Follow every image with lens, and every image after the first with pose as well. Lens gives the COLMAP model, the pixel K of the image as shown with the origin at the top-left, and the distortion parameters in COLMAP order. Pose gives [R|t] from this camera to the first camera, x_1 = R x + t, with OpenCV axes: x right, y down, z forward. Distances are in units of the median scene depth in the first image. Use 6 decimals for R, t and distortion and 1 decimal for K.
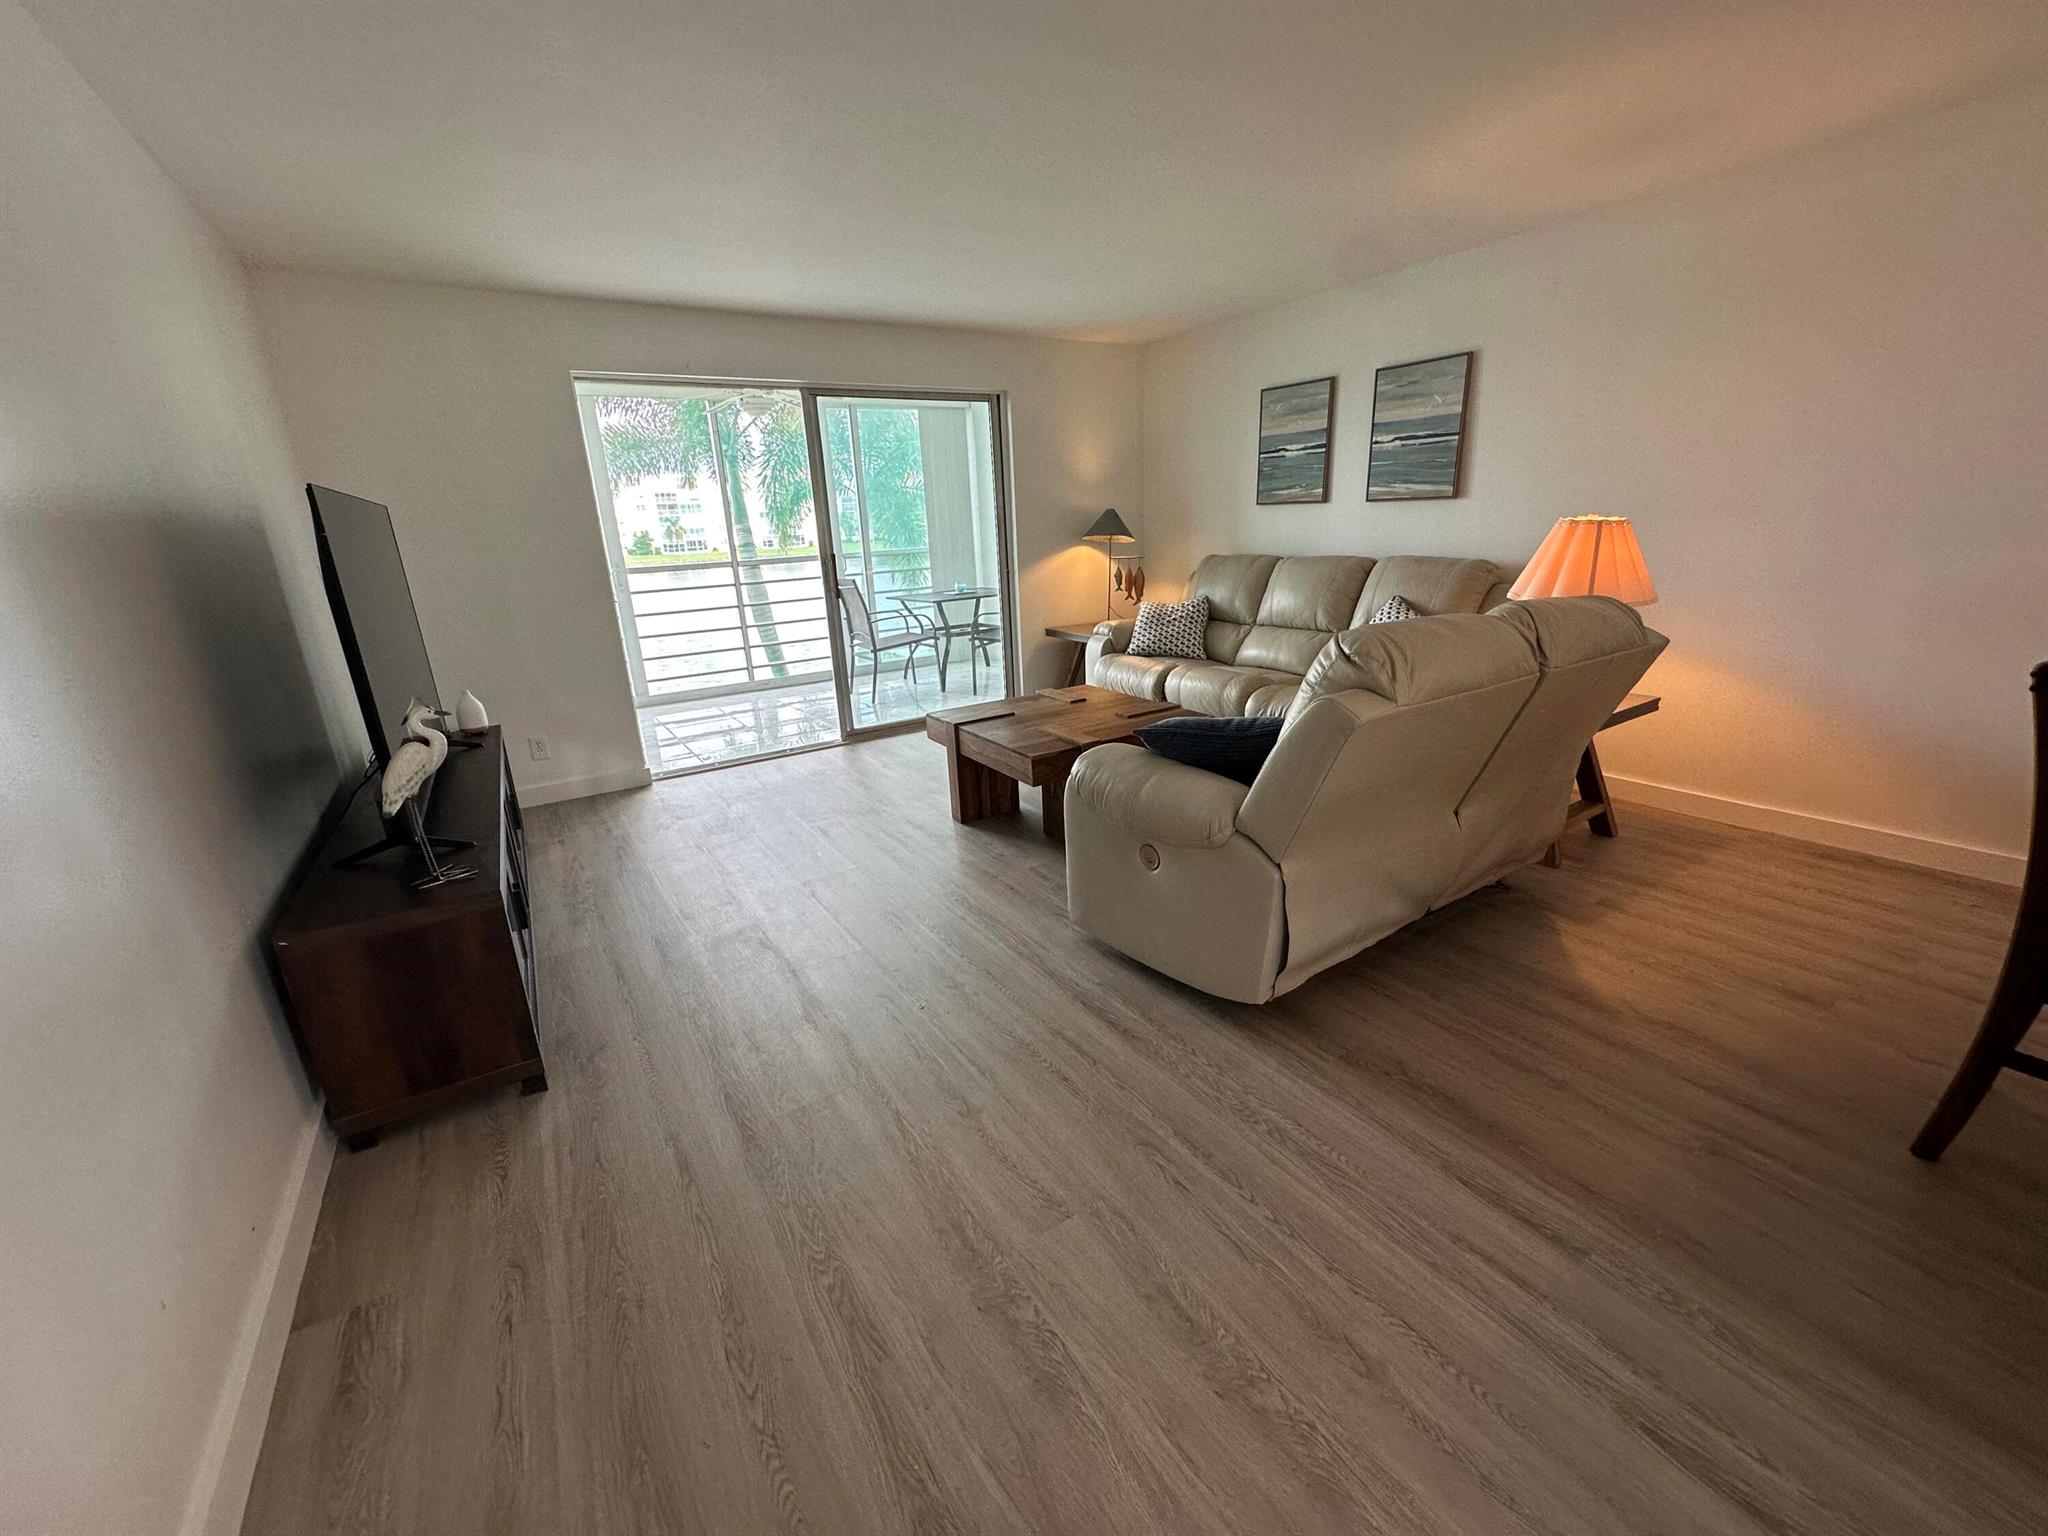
lens RADIAL K [[814.4, 0, 1026.7], [0, 814.4, 769.3], [0, 0, 1]] dist [-0.000635, 0.000583]
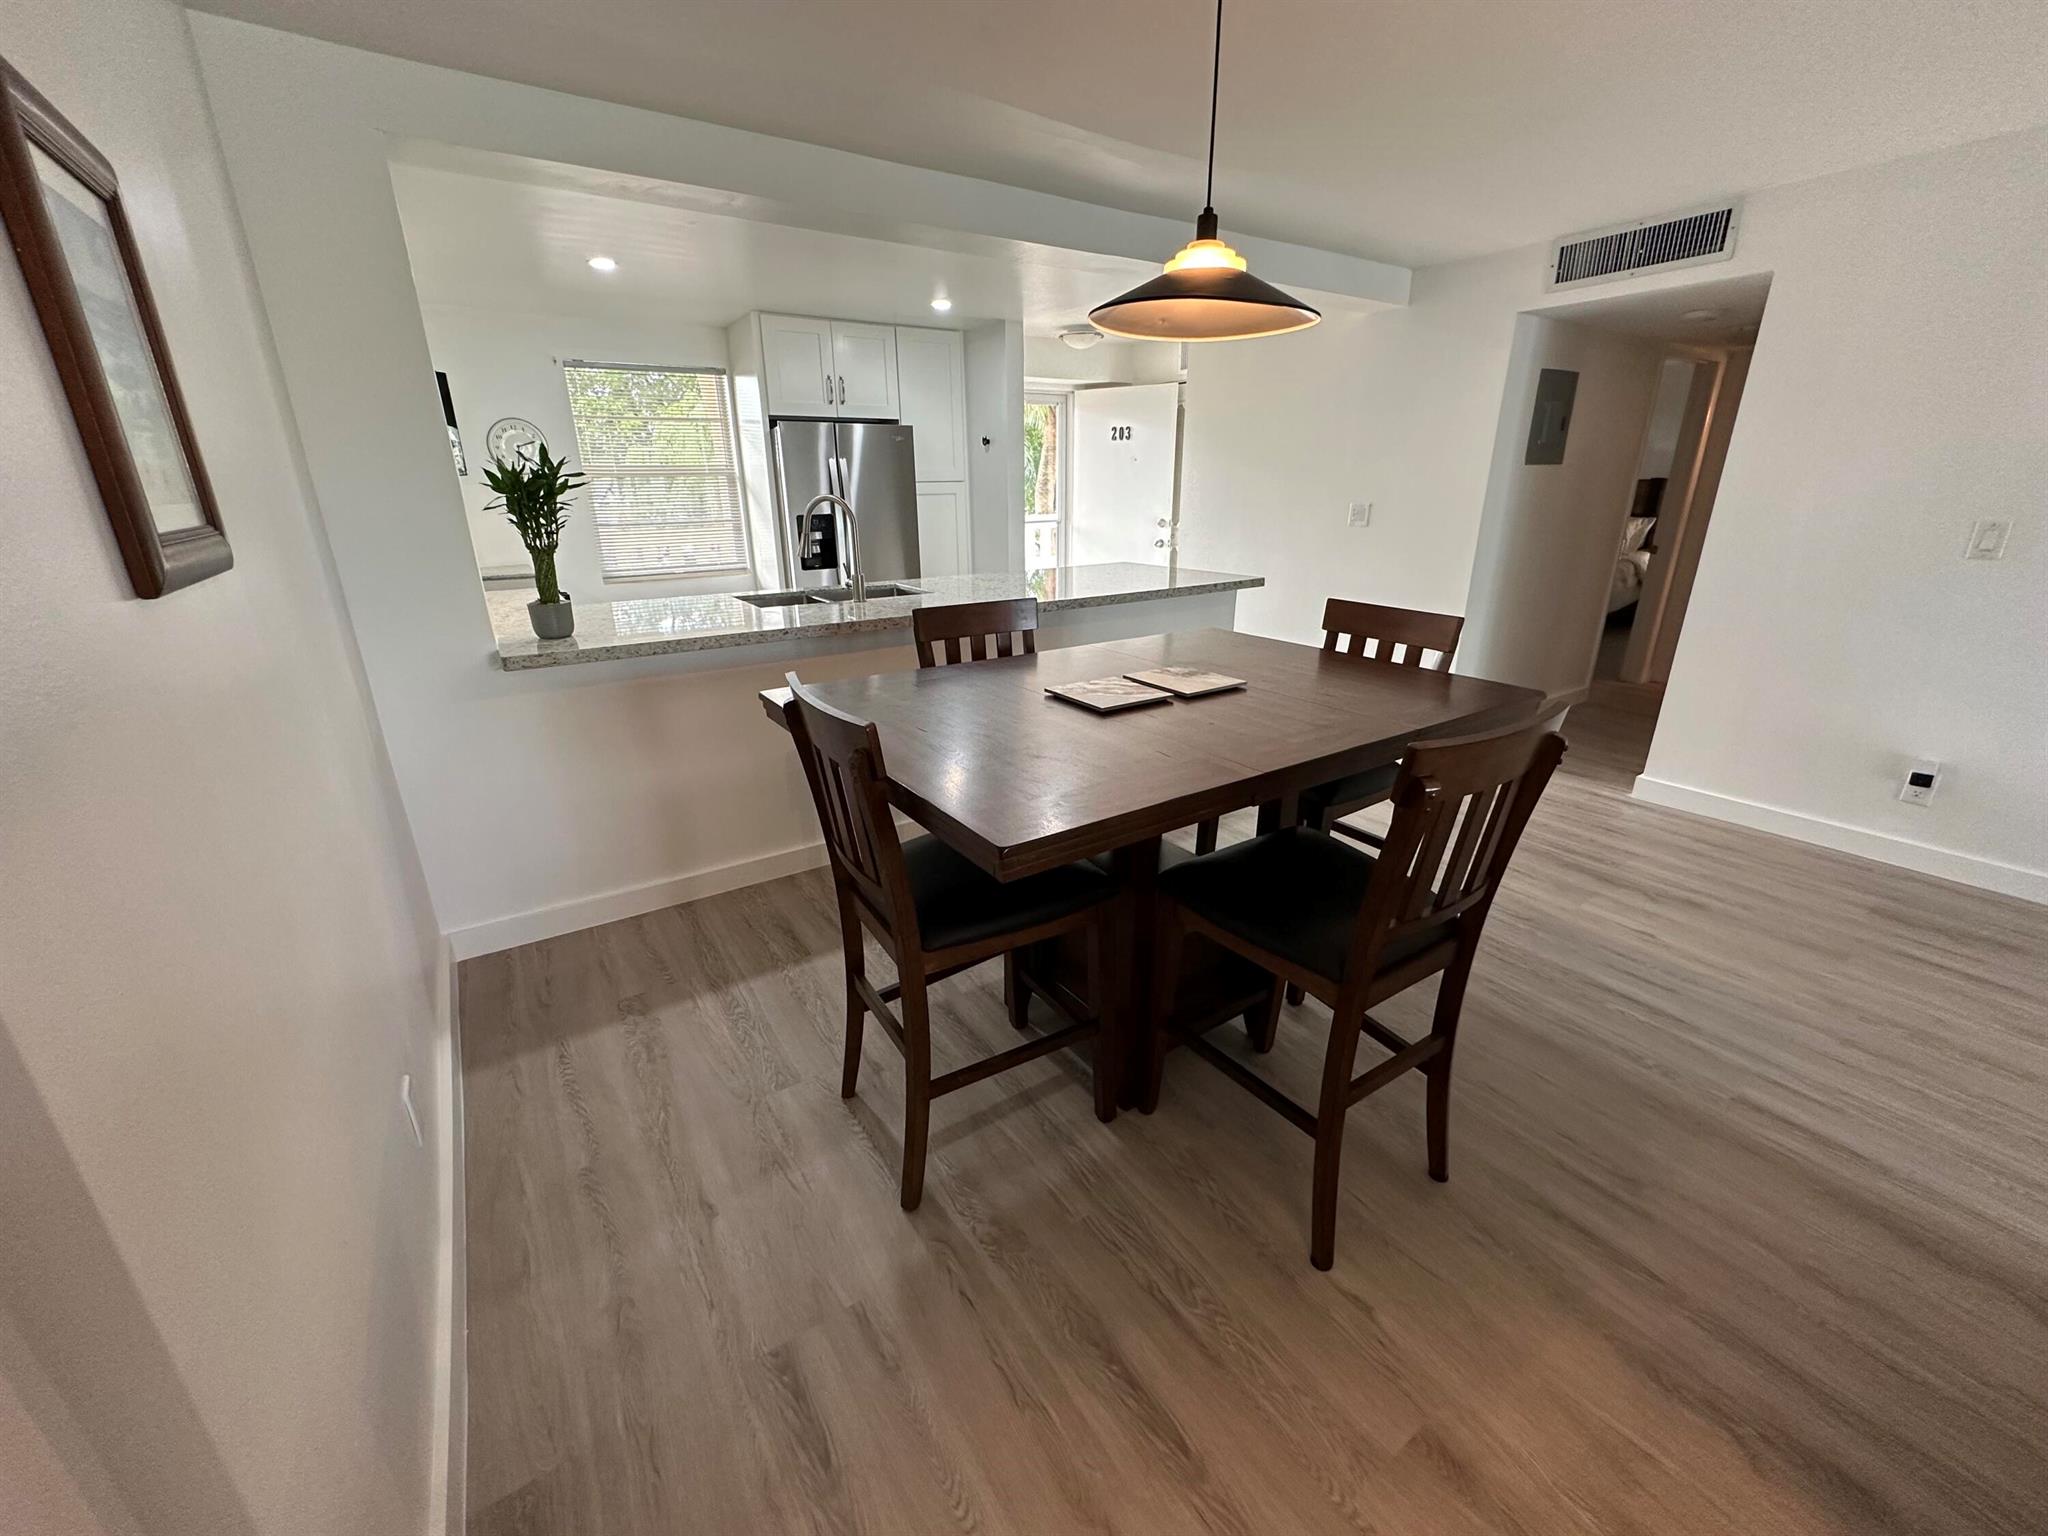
lens RADIAL K [[814.4, 0, 1027.6], [0, 814.4, 770.8], [0, 0, 1]] dist [-0.000635, 0.000583]
pose [[-0.998374, 0.056592, 0.006797, 0.601989], [0.049294, 0.797398, 0.601437, -0.230941], [0.028616, 0.600794, -0.798892, 0.570900]]
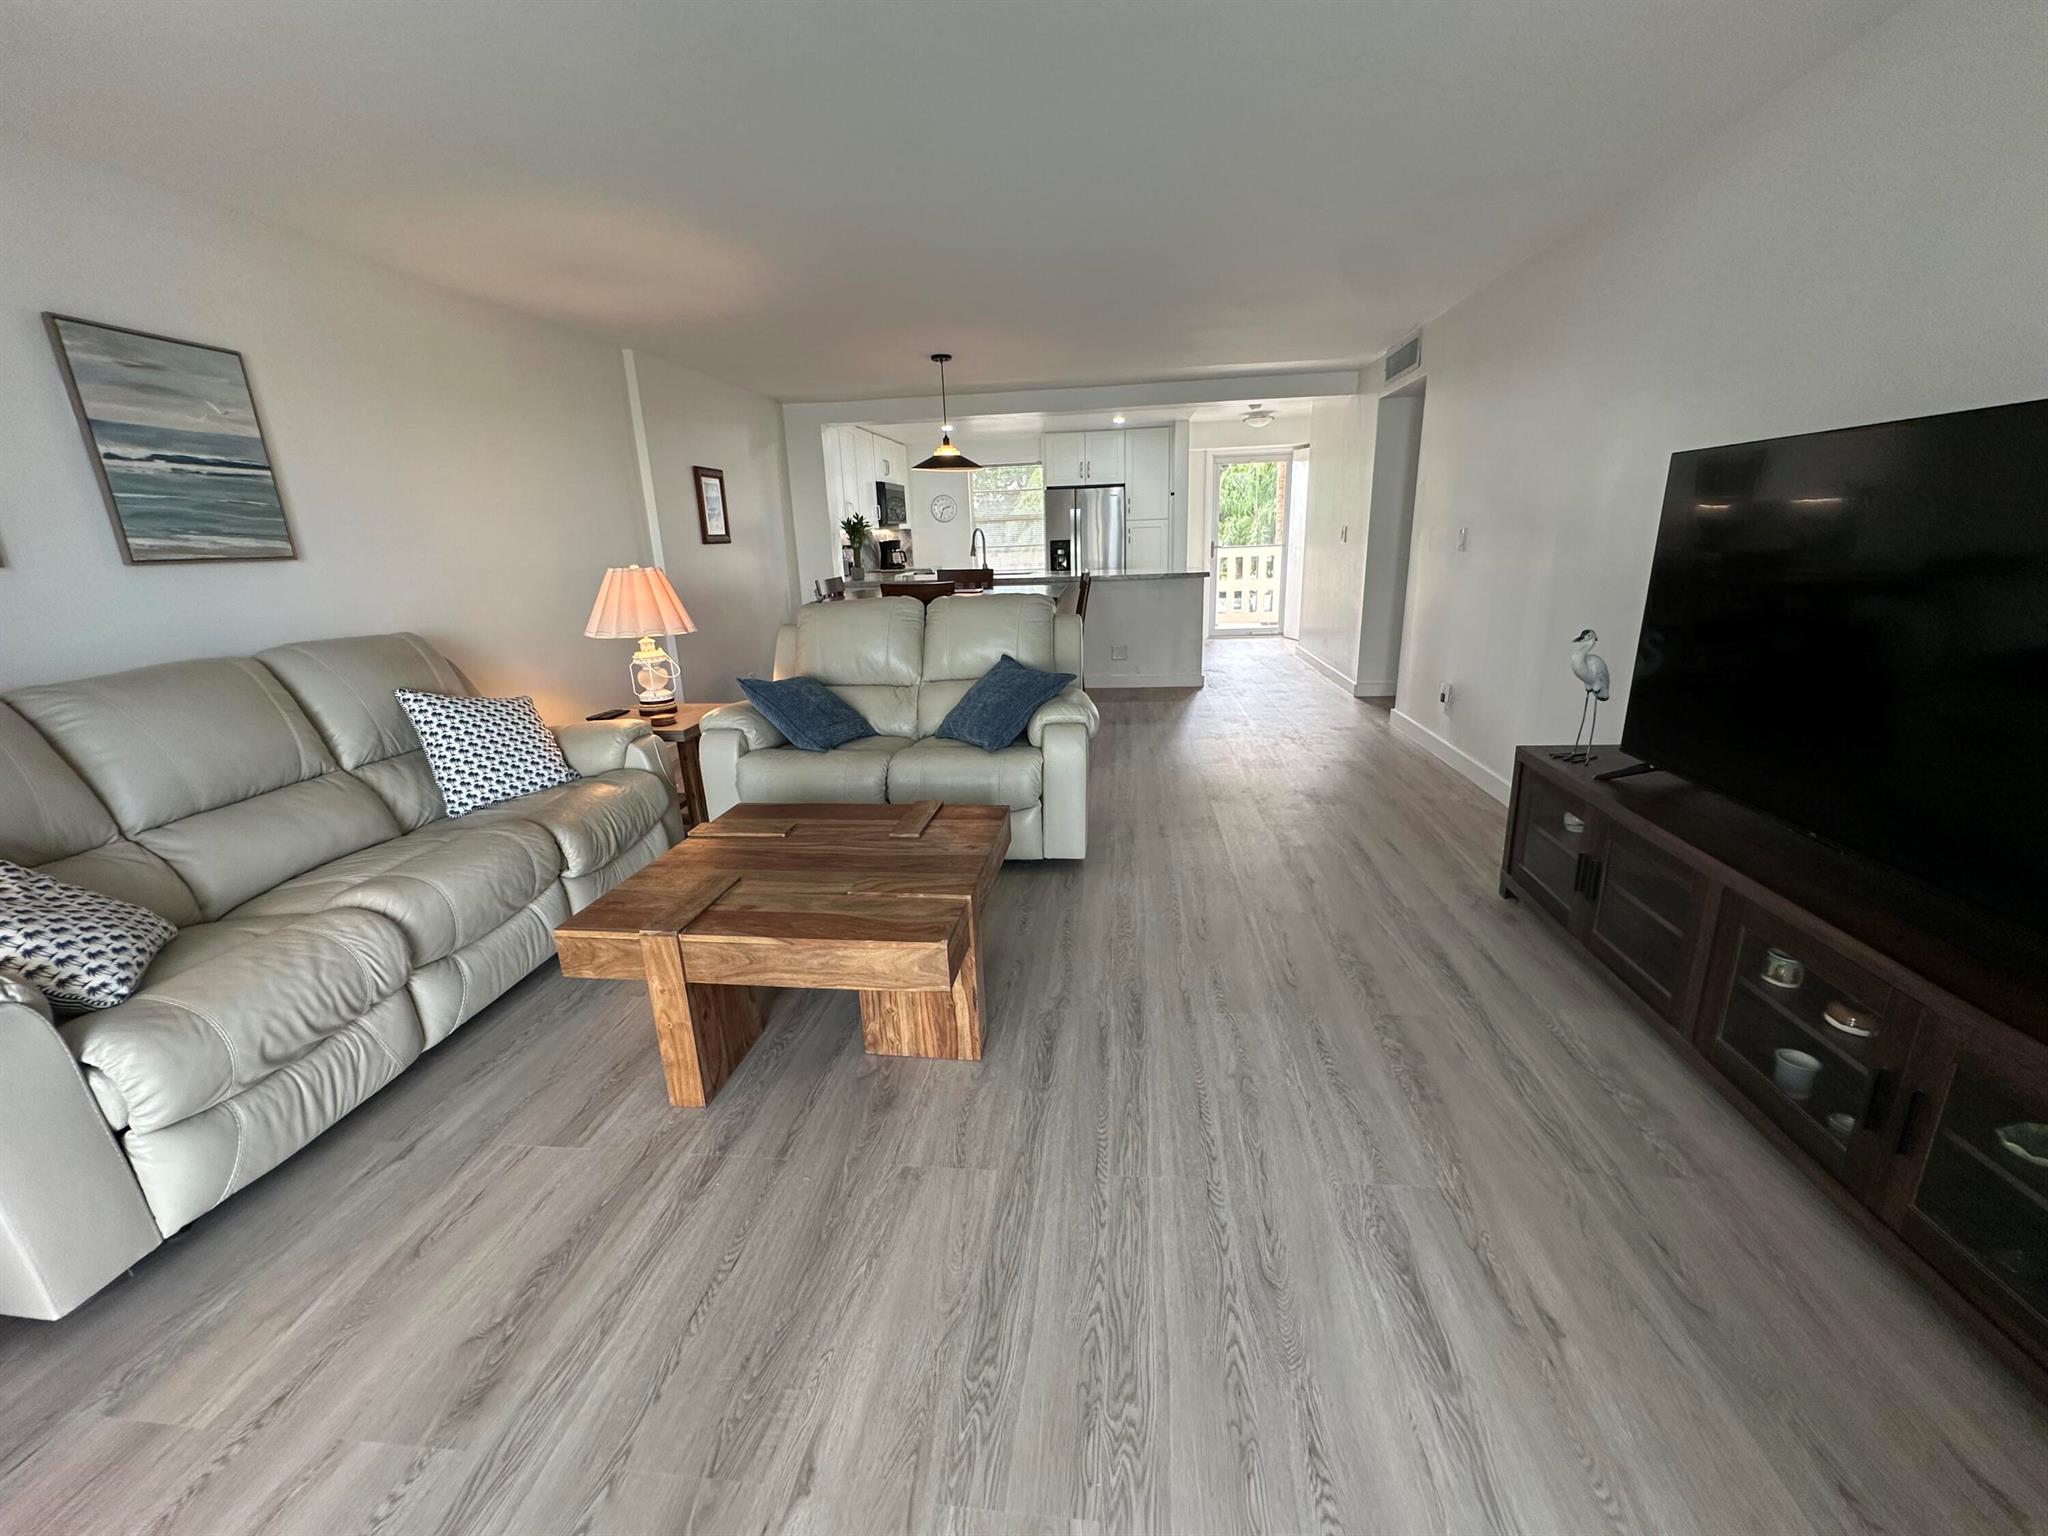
lens RADIAL K [[814.4, 0, 1024.1], [0, 814.4, 762.1], [0, 0, 1]] dist [-0.000635, 0.000583]
pose [[-0.768539, -0.101386, 0.631718, -0.381987], [0.255634, 0.856469, 0.448456, -0.305834], [-0.586514, 0.506145, -0.632312, 1.054947]]
